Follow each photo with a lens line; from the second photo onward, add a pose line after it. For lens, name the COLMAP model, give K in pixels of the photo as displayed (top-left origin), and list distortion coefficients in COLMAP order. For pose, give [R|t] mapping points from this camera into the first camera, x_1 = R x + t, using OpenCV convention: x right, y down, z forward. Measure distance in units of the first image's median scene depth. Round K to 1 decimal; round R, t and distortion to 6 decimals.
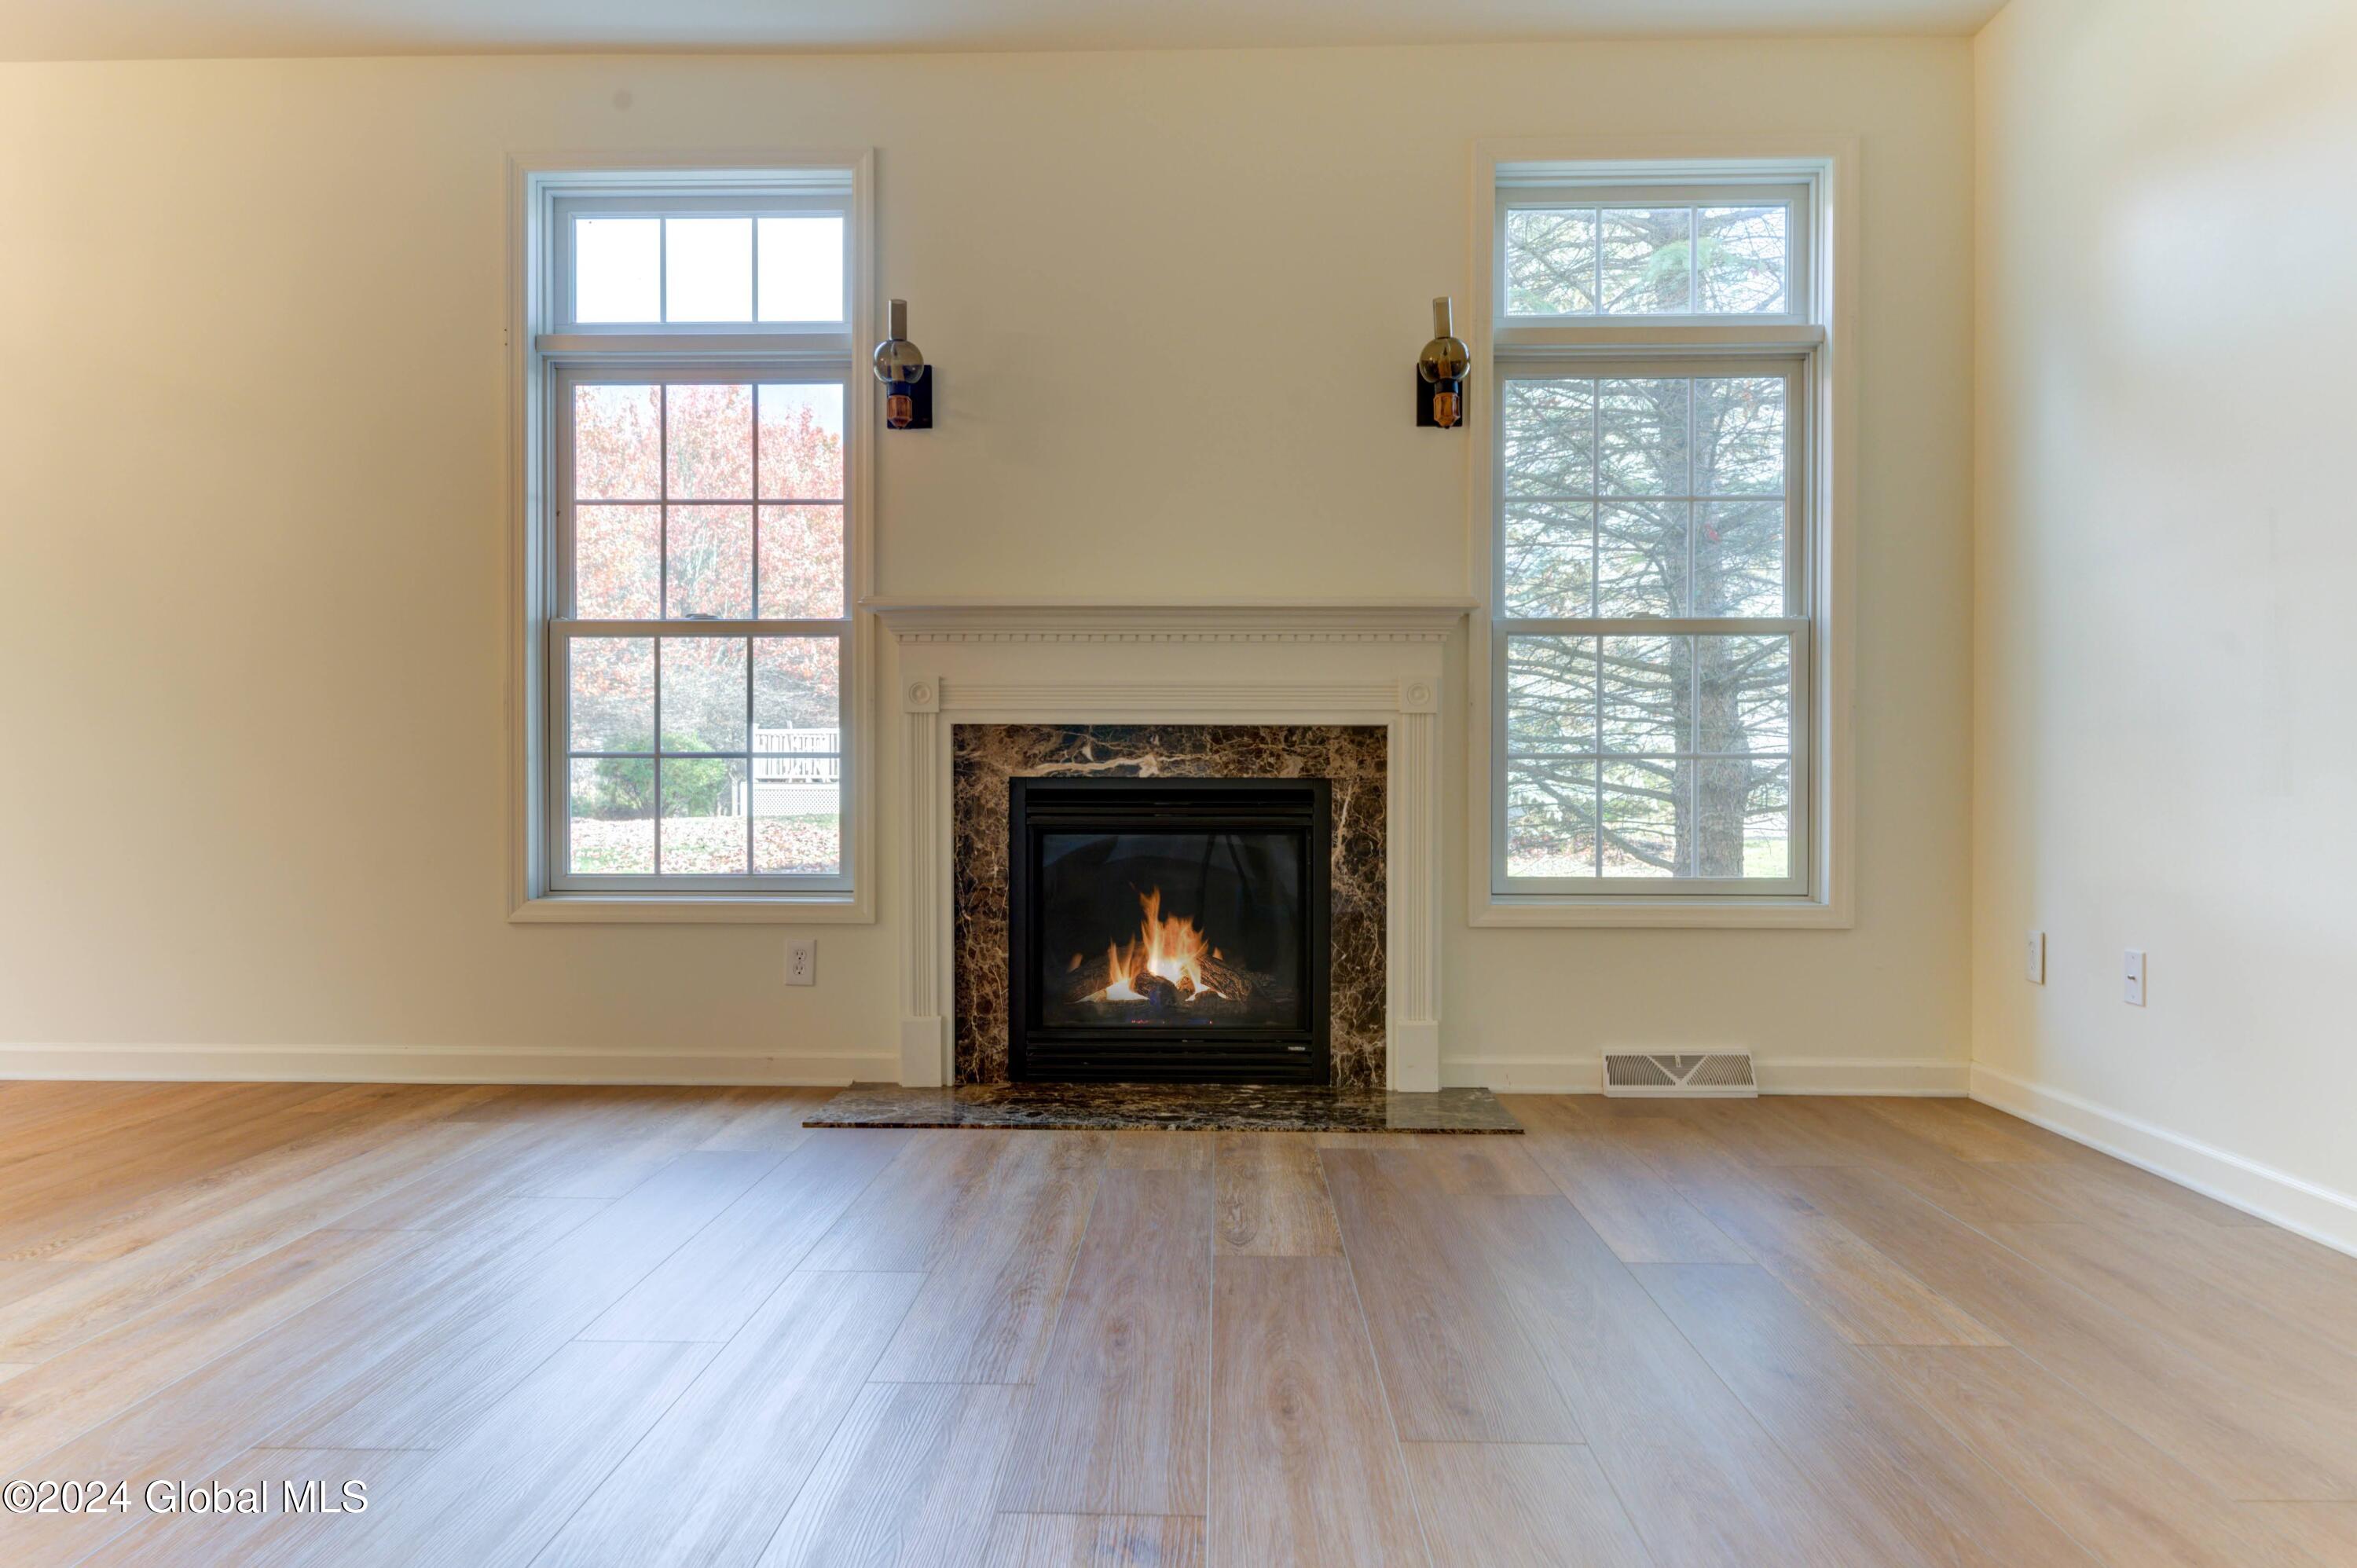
lens RADIAL K [[1531.2, 0, 1183.5], [0, 1531.2, 792.5], [0, 0, 1]] dist [0.006684, 0.000262]
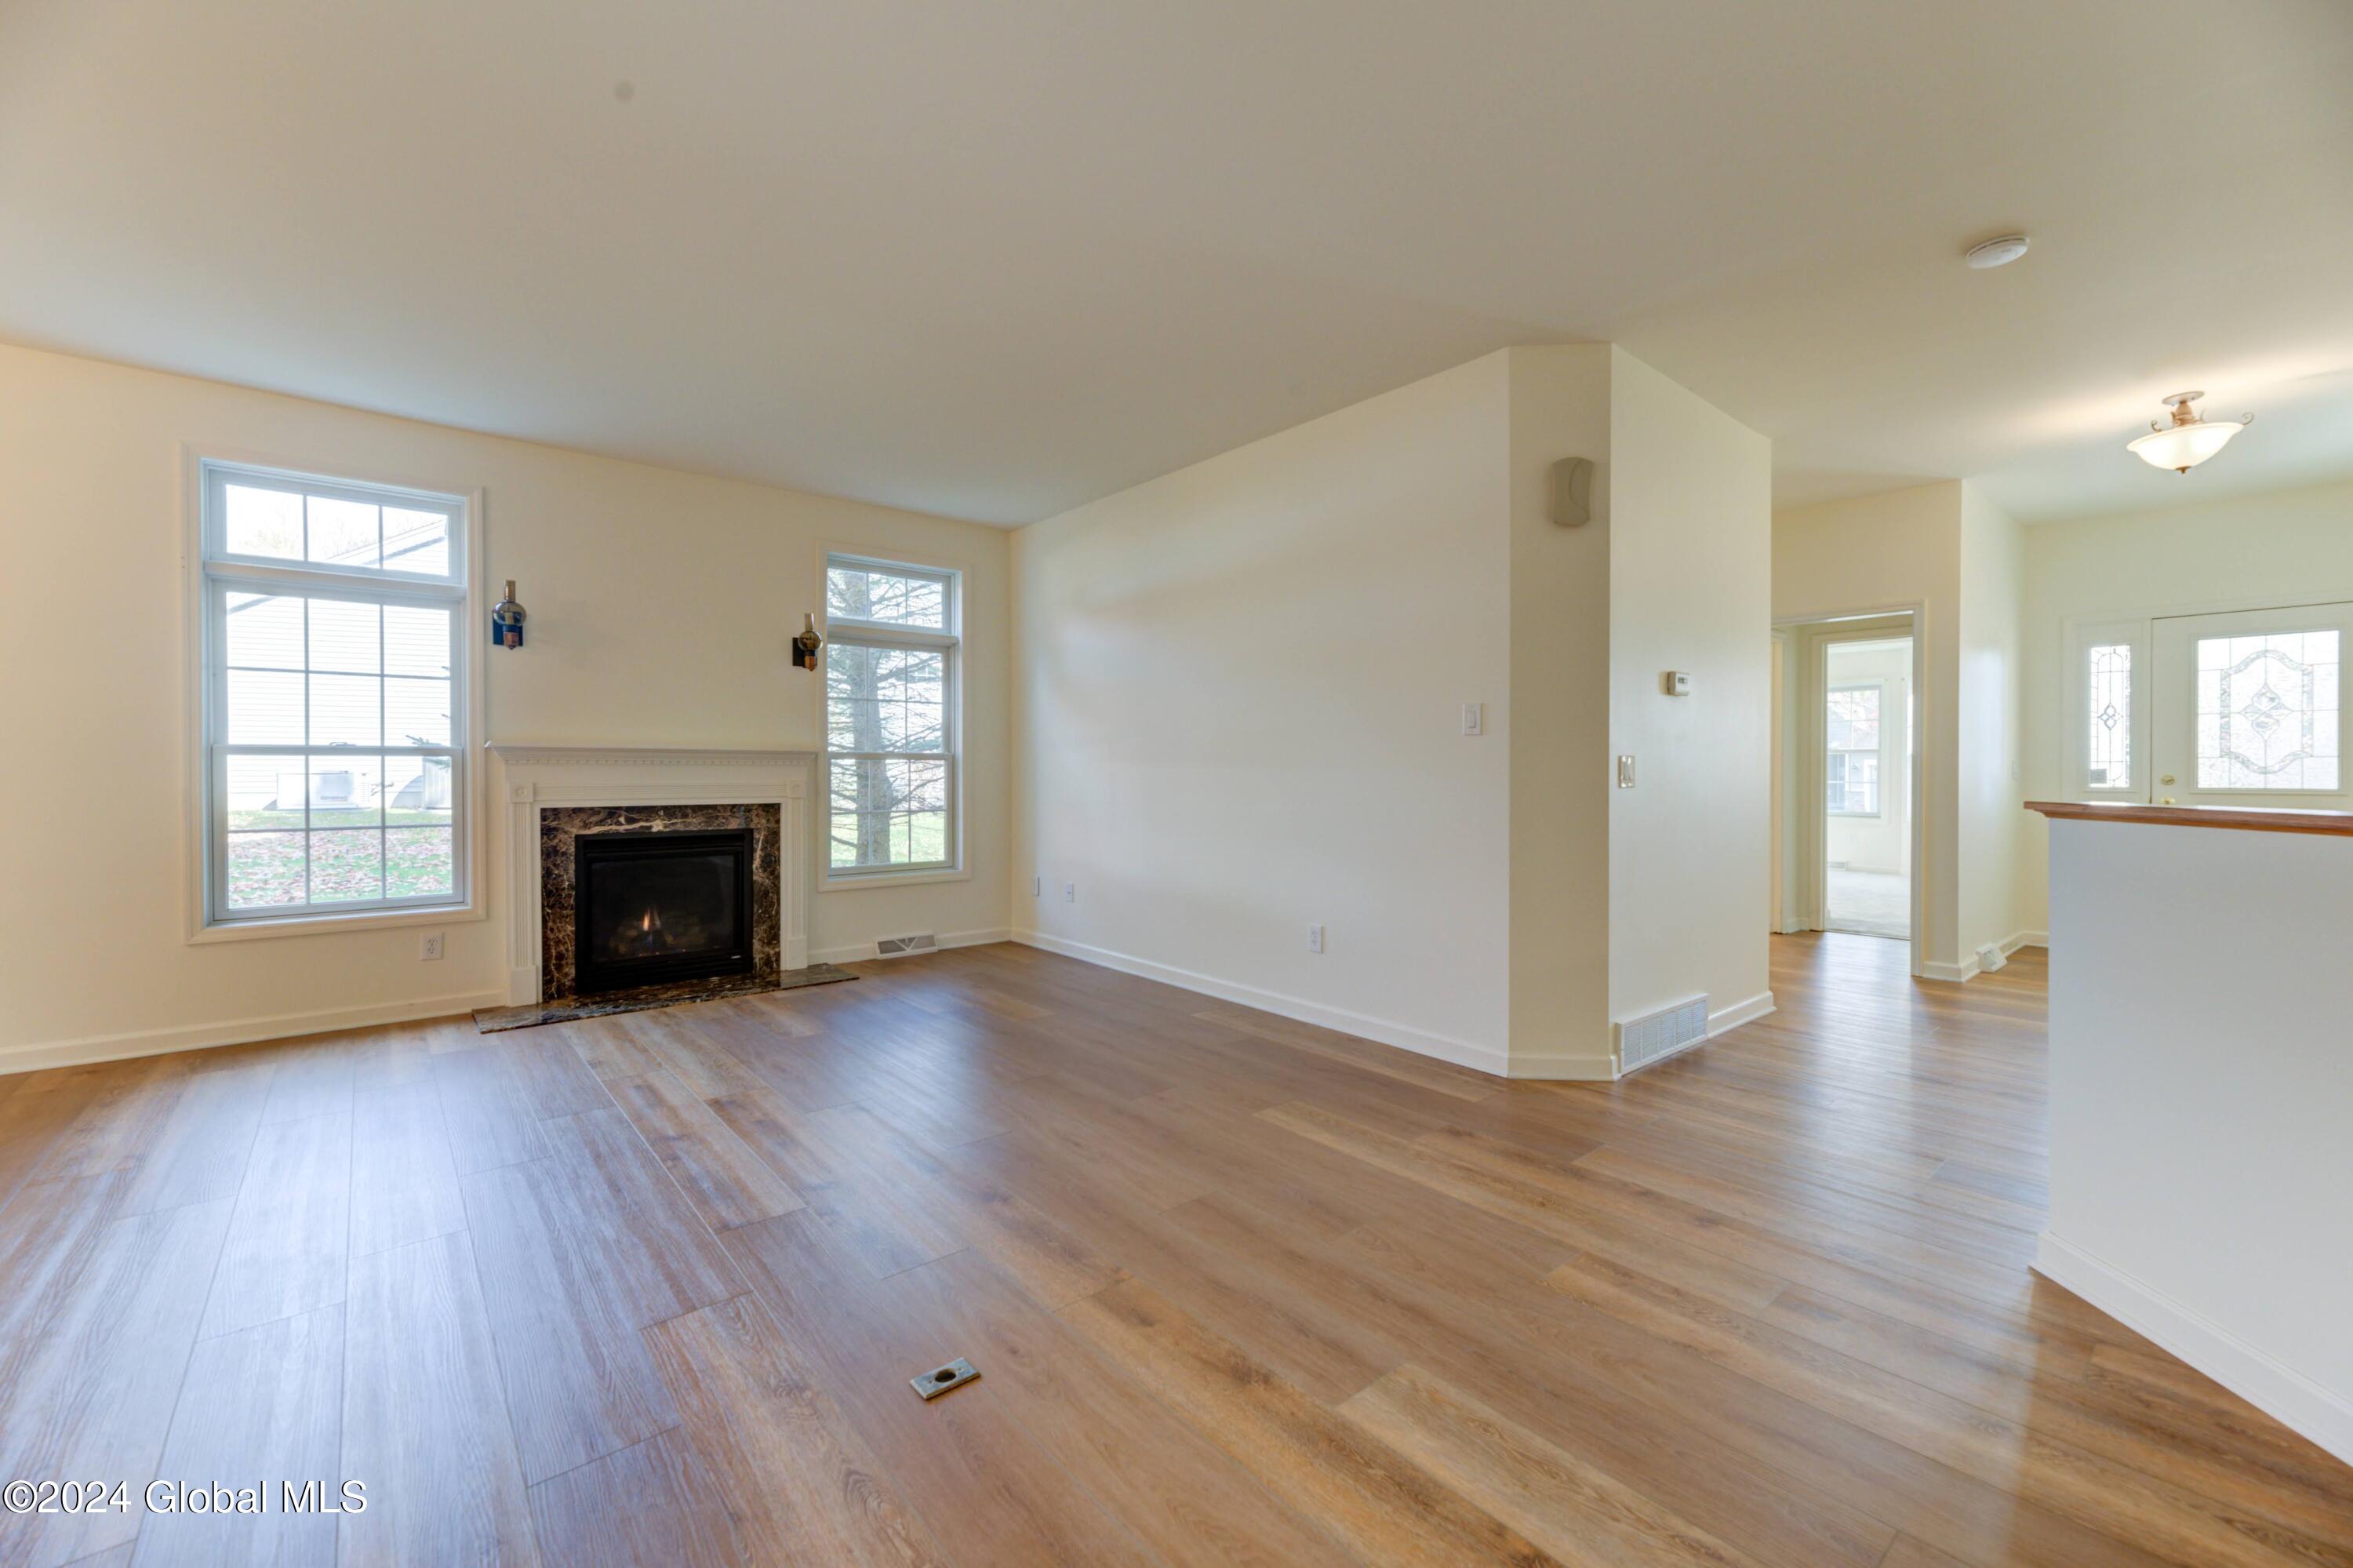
lens RADIAL K [[946.1, 0, 1173.4], [0, 946.1, 777.4], [0, 0, 1]] dist [0.003741, 0.000316]
pose [[0.743833, -0.007818, 0.668320, -0.347760], [0.002920, 0.999960, 0.008447, -0.089099], [-0.668359, -0.004332, 0.743826, -0.370081]]
